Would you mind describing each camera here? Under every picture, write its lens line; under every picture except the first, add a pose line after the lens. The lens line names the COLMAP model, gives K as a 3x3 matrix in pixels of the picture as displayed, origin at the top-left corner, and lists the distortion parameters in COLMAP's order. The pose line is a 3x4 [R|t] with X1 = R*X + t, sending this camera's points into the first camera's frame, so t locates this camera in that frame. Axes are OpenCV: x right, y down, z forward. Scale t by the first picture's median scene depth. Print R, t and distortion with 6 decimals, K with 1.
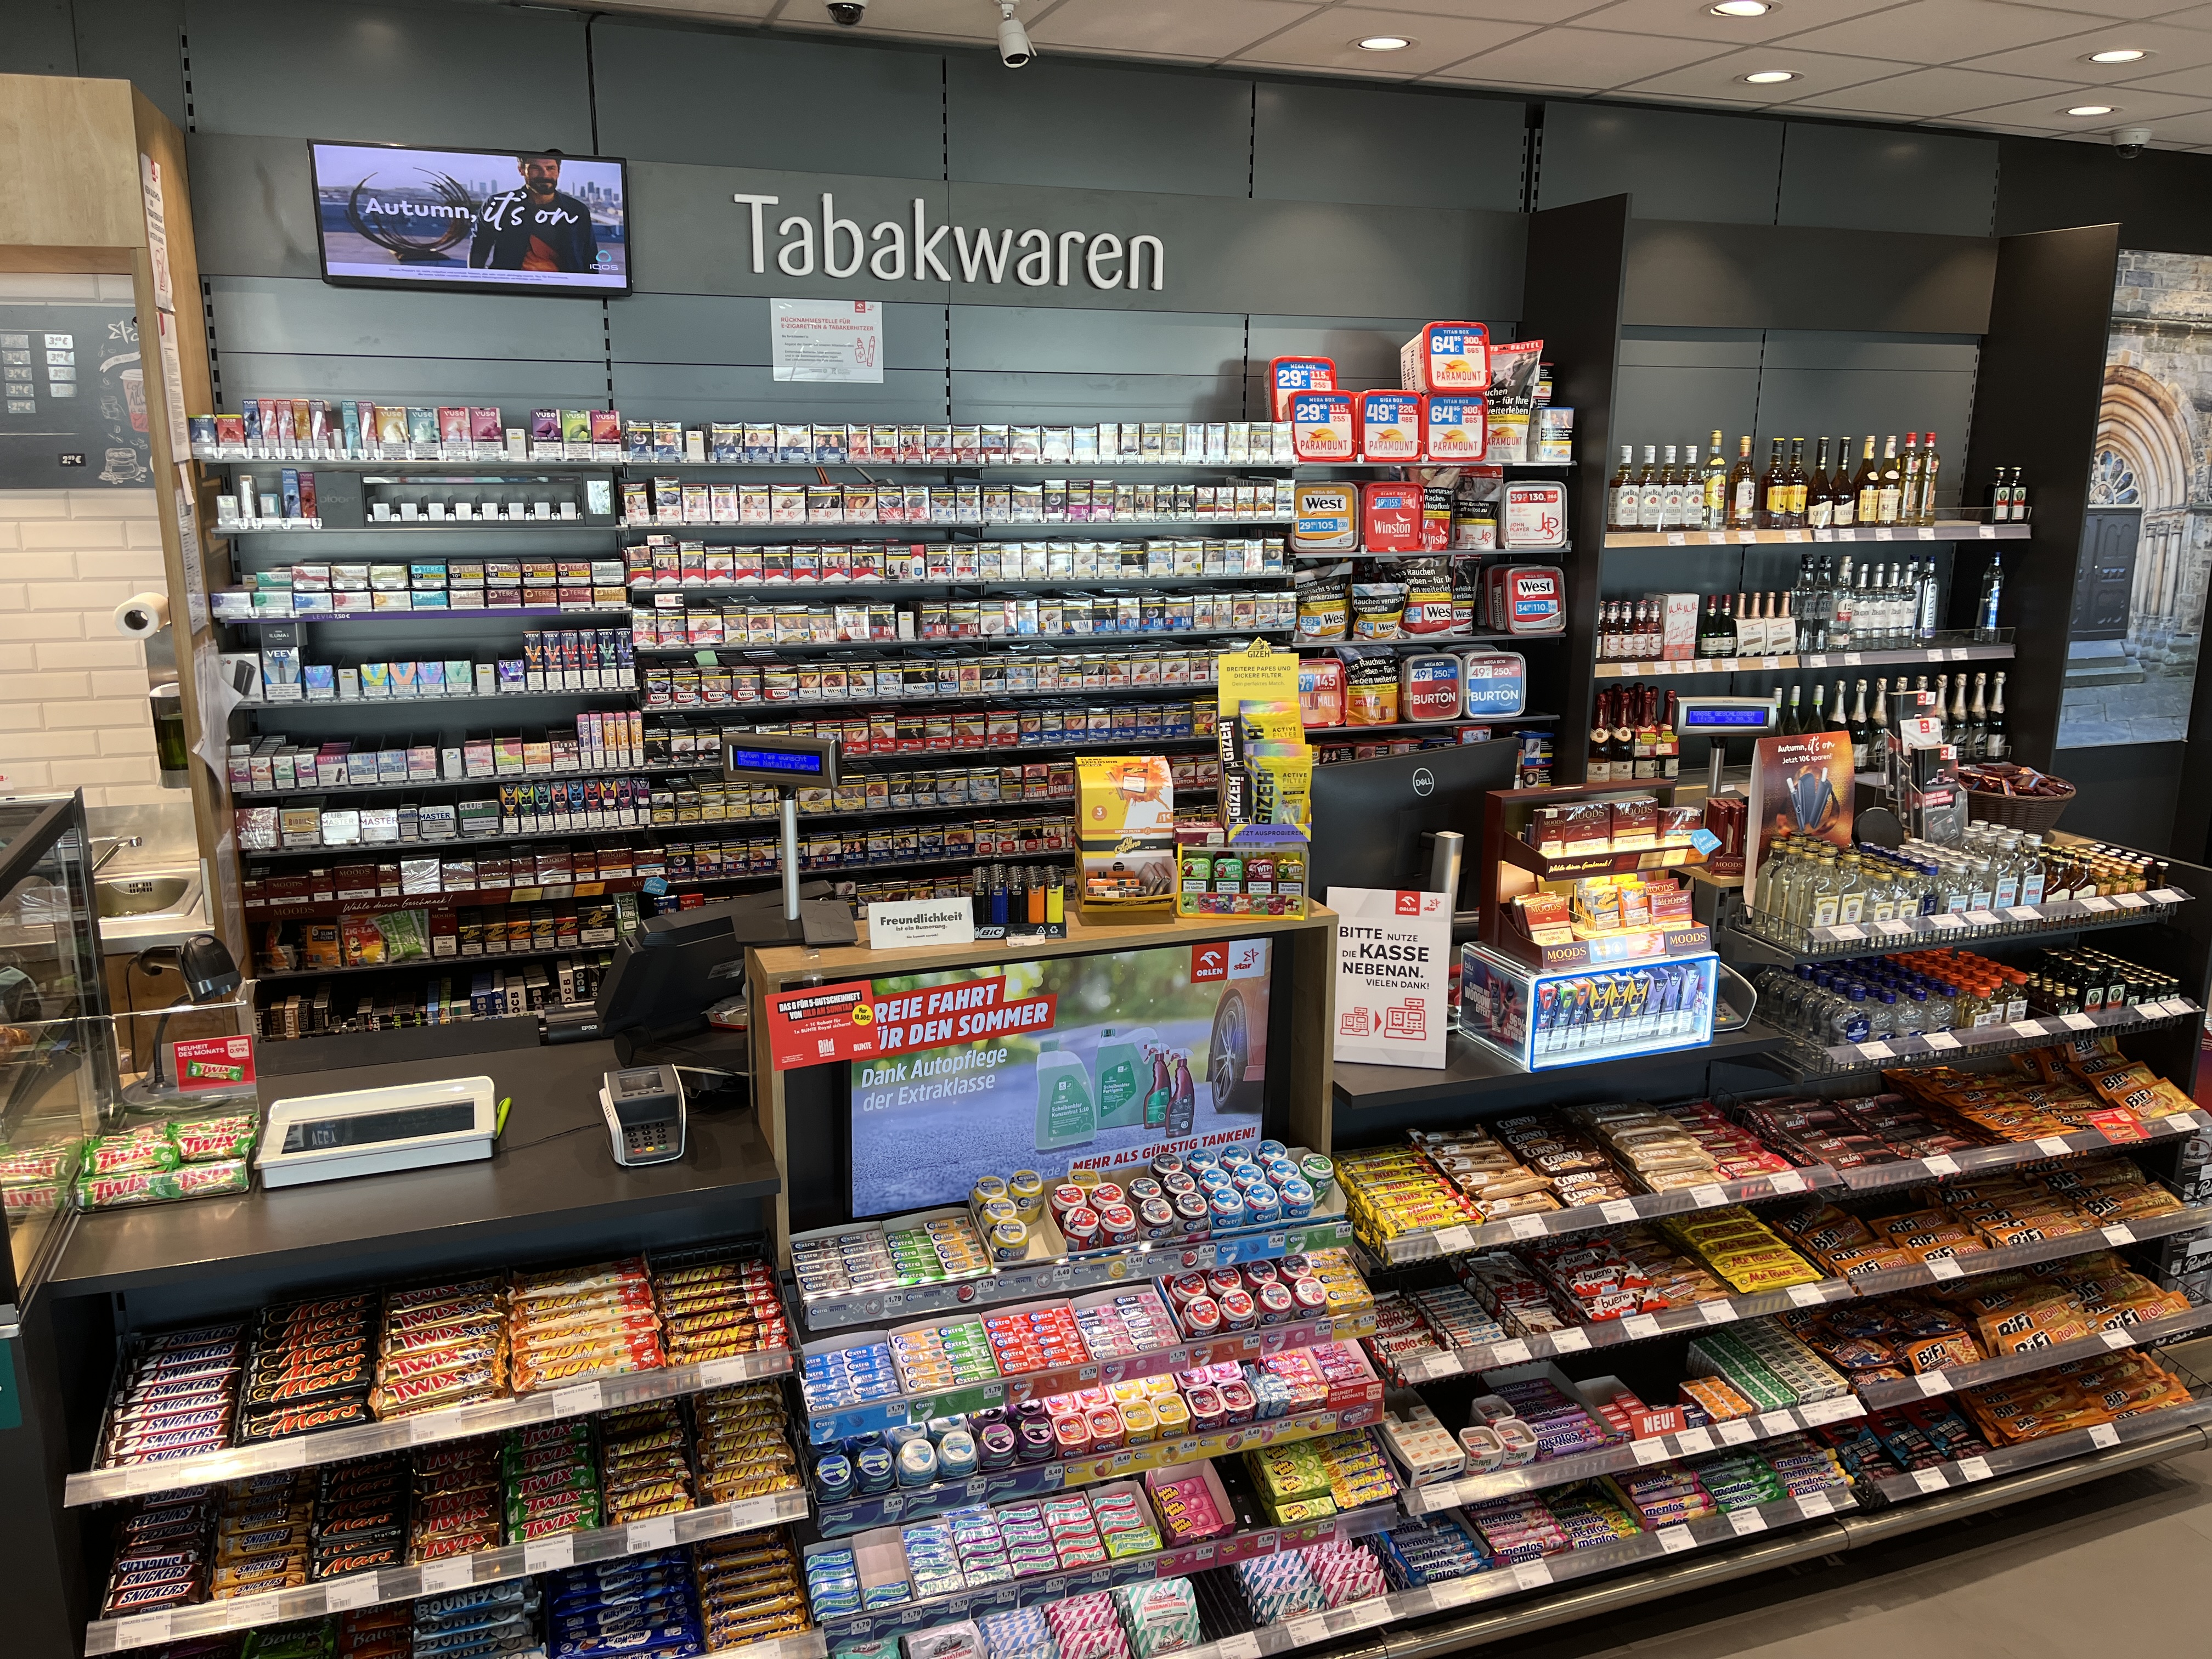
lens RADIAL K [[1682.6, 0, 1104.3], [0, 1682.6, 845.7], [0, 0, 1]] dist [0.027133, -0.024467]
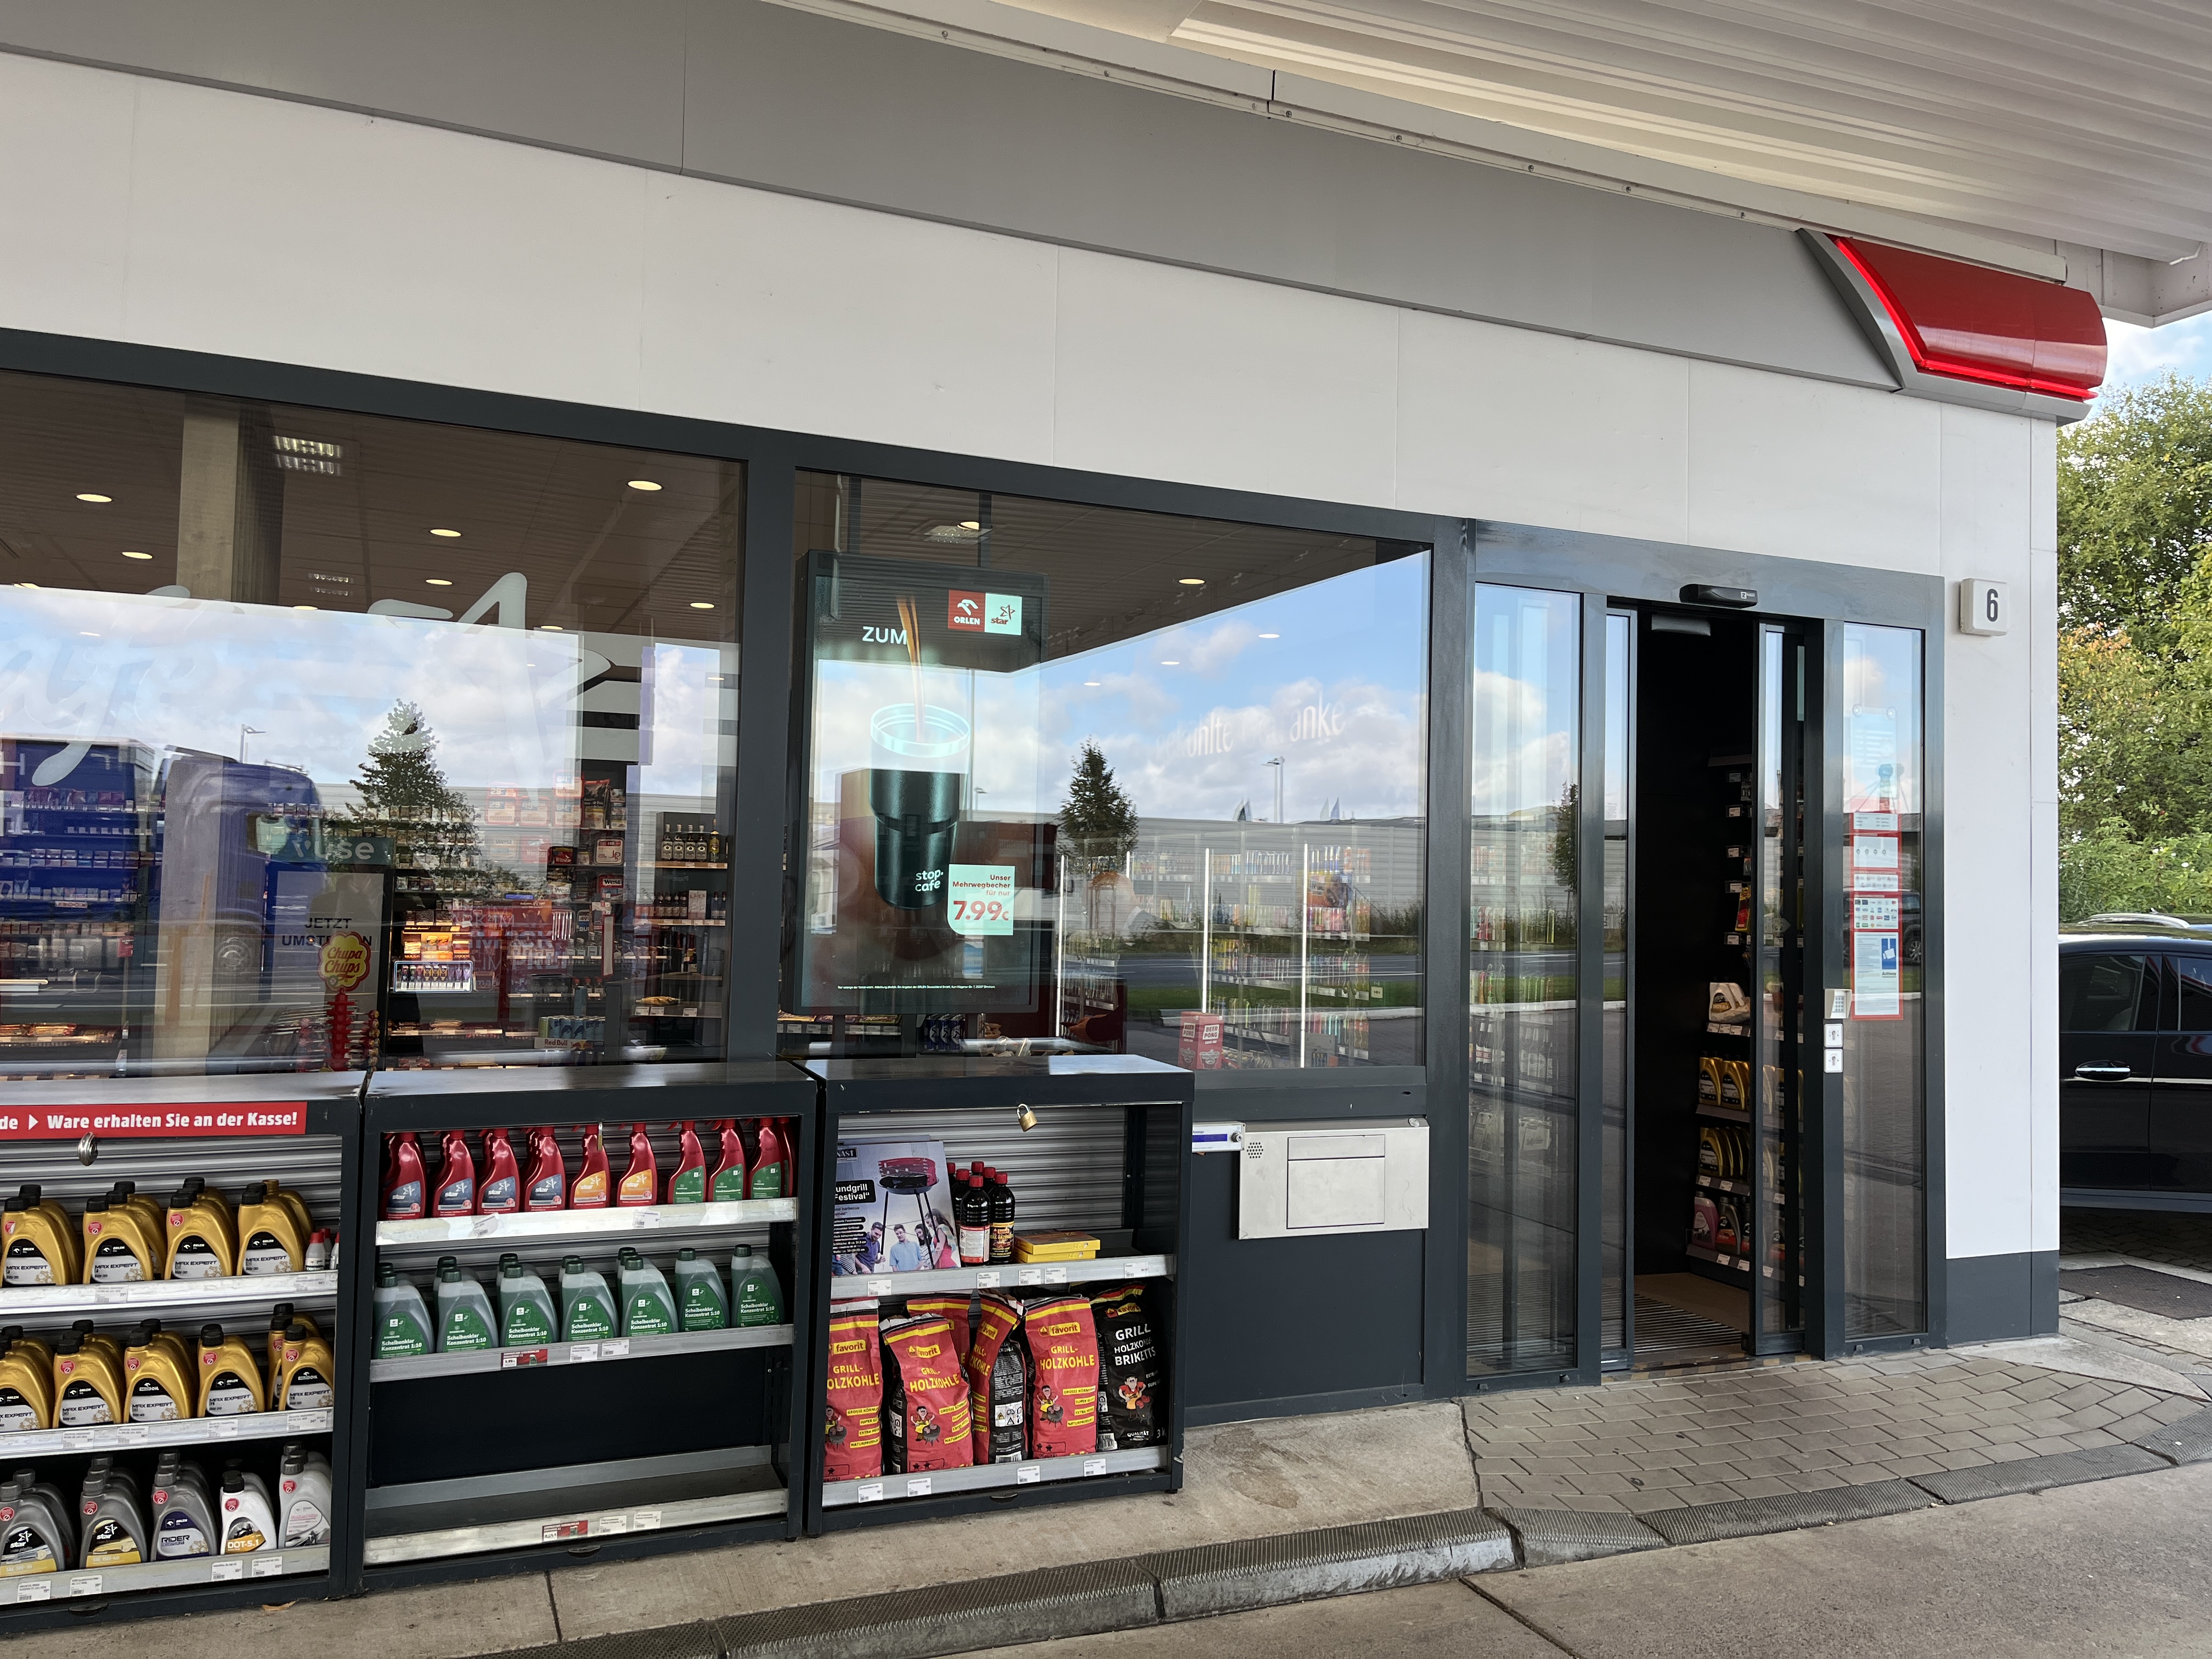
lens RADIAL K [[1682.6, 0, 1108.3], [0, 1682.6, 825.0], [0, 0, 1]] dist [0.027133, -0.024467]
pose [[0.998762, 0.015911, 0.047140, 1.055309], [-0.002235, 0.960877, -0.276965, 0.519511], [-0.049702, 0.276516, 0.959723, -1.602917]]
